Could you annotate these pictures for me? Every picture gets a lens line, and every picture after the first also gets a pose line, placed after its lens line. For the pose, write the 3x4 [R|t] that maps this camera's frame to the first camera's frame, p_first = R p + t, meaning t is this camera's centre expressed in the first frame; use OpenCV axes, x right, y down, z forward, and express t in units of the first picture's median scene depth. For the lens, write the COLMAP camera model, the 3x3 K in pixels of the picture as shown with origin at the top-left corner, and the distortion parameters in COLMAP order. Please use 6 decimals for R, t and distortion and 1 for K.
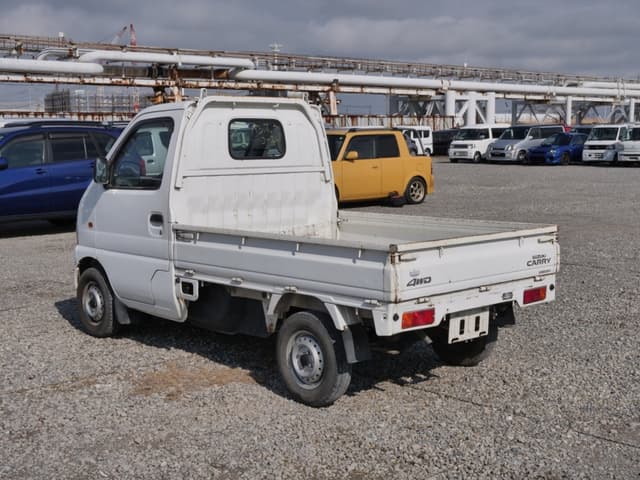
lens RADIAL K [[918.8, 0, 325.4], [0, 918.8, 241.4], [0, 0, 1]] dist [0.013641, 0.000000]
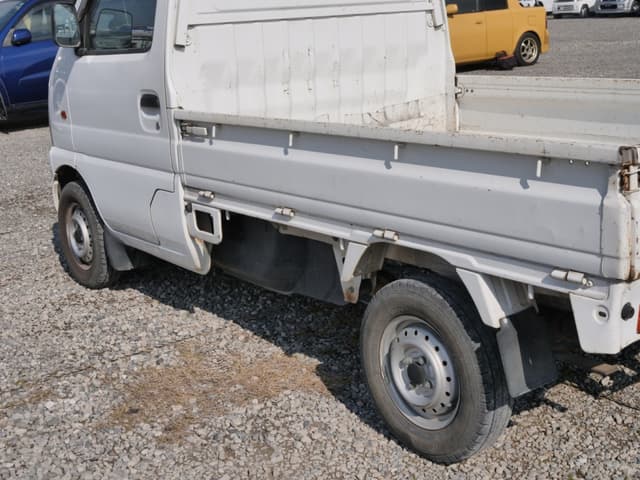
lens RADIAL K [[918.8, 0, 325.1], [0, 918.8, 234.7], [0, 0, 1]] dist [0.013641, 0.000000]
pose [[0.994569, -0.026584, -0.100630, -0.017235], [0.039616, 0.990748, 0.129807, -0.013228], [0.096248, -0.133089, 0.986420, 0.443917]]
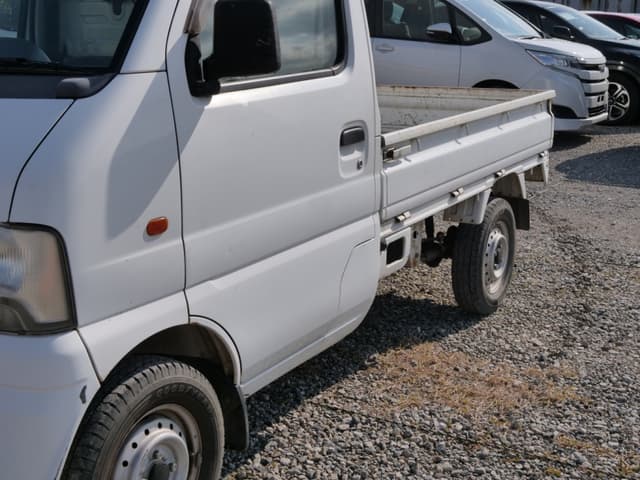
lens RADIAL K [[918.8, 0, 319.0], [0, 918.8, 240.0], [0, 0, 1]] dist [0.013641, 0.000000]
pose [[-0.298331, -0.204697, 0.932254, -0.645981], [0.124366, 0.960068, 0.250603, -0.096864], [-0.946325, 0.190704, -0.260961, 1.200133]]
